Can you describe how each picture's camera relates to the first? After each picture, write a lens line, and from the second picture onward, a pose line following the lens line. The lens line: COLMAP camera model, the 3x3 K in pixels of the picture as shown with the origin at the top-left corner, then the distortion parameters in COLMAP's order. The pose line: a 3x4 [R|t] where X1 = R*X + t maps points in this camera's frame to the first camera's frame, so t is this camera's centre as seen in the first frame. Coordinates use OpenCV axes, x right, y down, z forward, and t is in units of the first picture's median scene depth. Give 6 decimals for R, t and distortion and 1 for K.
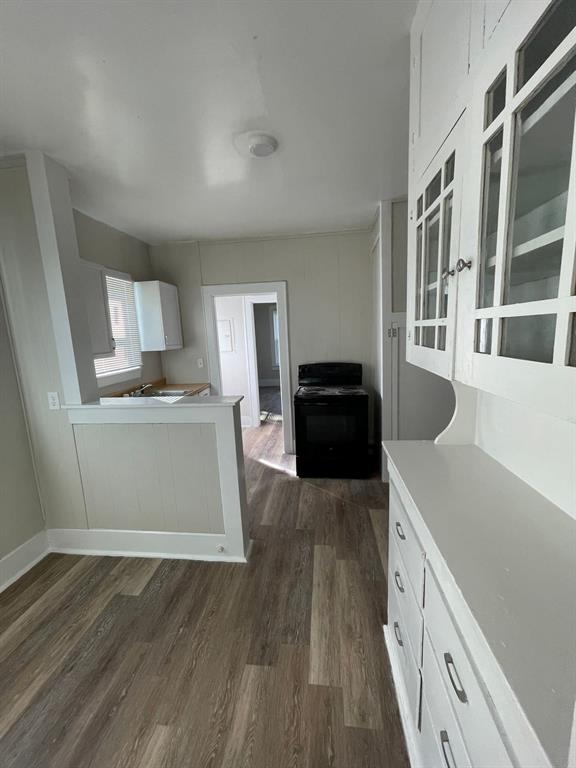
lens RADIAL K [[308.4, 0, 288.7], [0, 308.4, 380.9], [0, 0, 1]] dist [-0.001212, 0.000045]
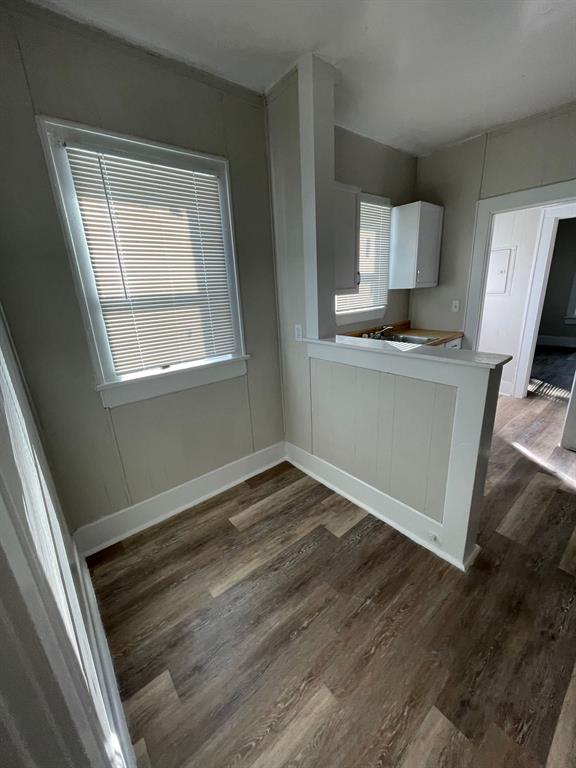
lens RADIAL K [[308.4, 0, 288.7], [0, 308.4, 380.9], [0, 0, 1]] dist [-0.001212, 0.000045]
pose [[0.716945, 0.210990, -0.664435, -0.038022], [-0.090717, 0.973232, 0.211161, 0.003461], [0.691202, -0.091115, 0.716894, 0.180067]]
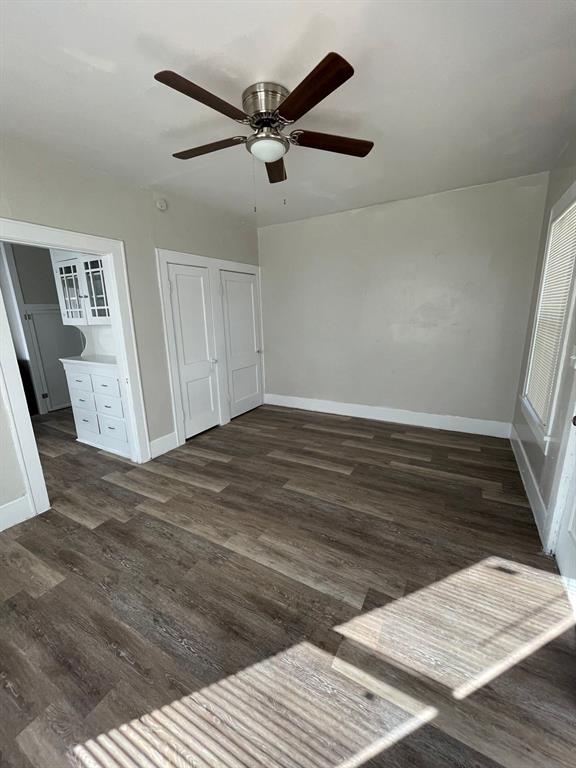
lens RADIAL K [[308.4, 0, 288.7], [0, 308.4, 380.9], [0, 0, 1]] dist [-0.001212, 0.000045]
pose [[0.389748, -0.175400, 0.904064, -0.980454], [0.152953, 0.980389, 0.124269, 0.273909], [-0.908131, 0.089846, 0.408933, -1.304672]]
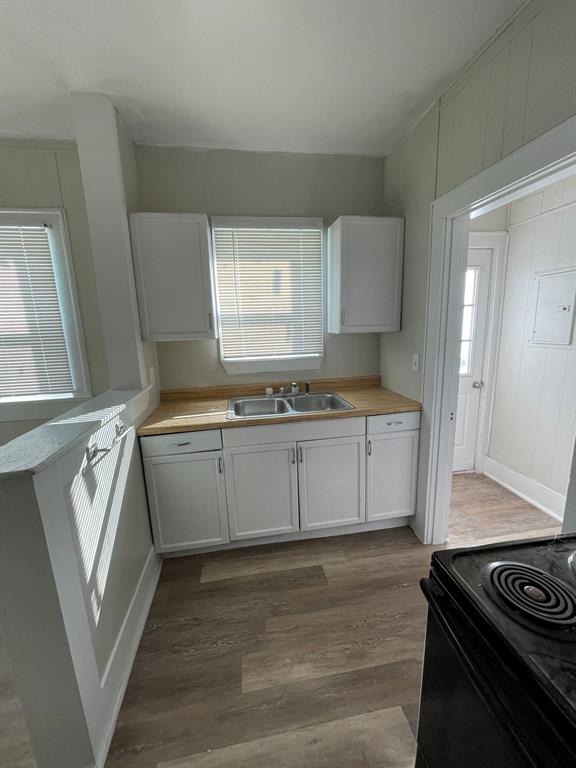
lens RADIAL K [[308.4, 0, 288.7], [0, 308.4, 380.9], [0, 0, 1]] dist [-0.001212, 0.000045]
pose [[0.272421, 0.215382, -0.937762, 0.265500], [-0.130962, 0.973854, 0.185627, -0.167457], [0.953224, 0.072243, 0.293505, 1.129555]]
